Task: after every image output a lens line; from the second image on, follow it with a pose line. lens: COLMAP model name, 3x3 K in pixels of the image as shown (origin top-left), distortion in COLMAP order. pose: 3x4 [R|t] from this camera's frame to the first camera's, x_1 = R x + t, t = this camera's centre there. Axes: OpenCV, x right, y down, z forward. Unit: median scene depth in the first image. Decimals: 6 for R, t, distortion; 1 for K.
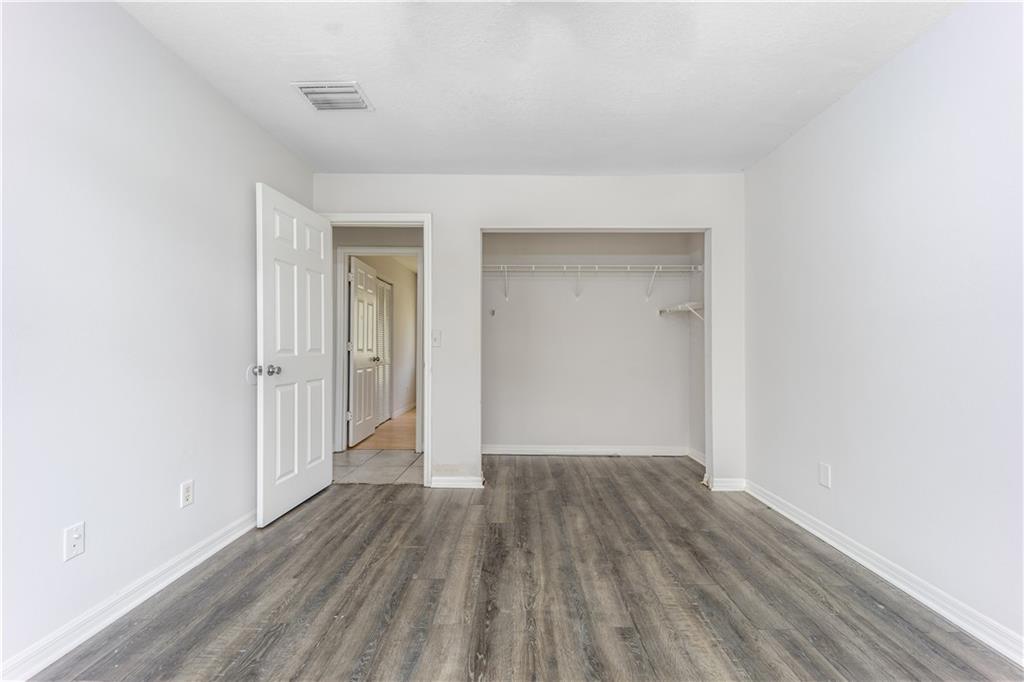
lens RADIAL K [[399.9, 0, 509.6], [0, 399.9, 340.1], [0, 0, 1]] dist [0.033299, -0.017638]
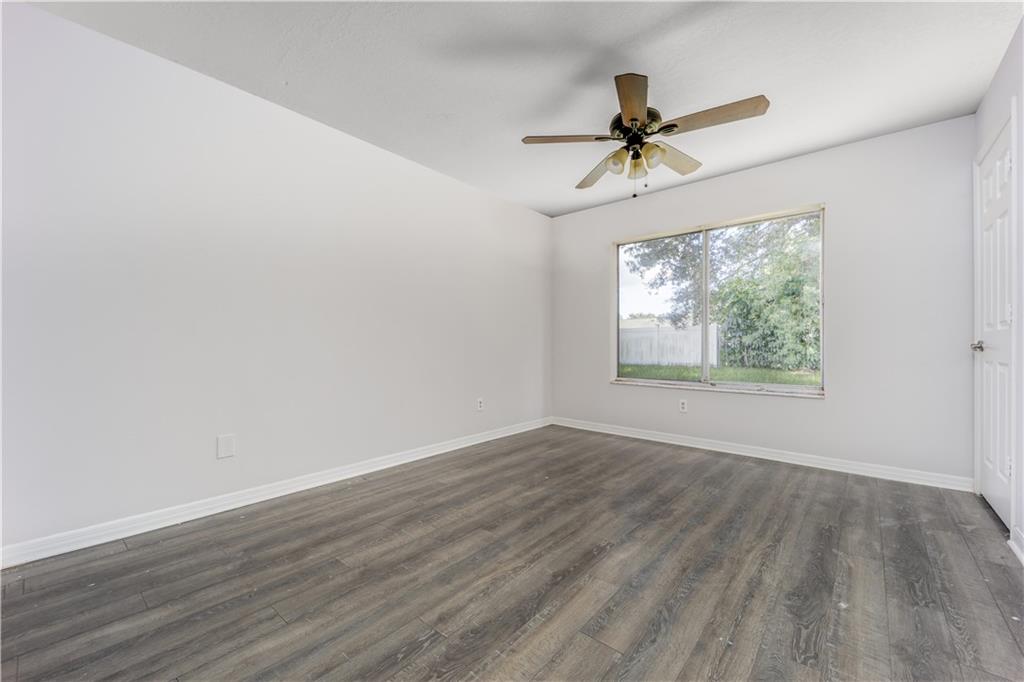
lens RADIAL K [[399.9, 0, 509.6], [0, 399.9, 340.1], [0, 0, 1]] dist [0.033299, -0.017638]
pose [[-0.759012, 0.002770, 0.651071, -0.531172], [-0.015162, 0.999645, -0.021928, 0.092159], [-0.650900, -0.026515, -0.758700, 1.630393]]
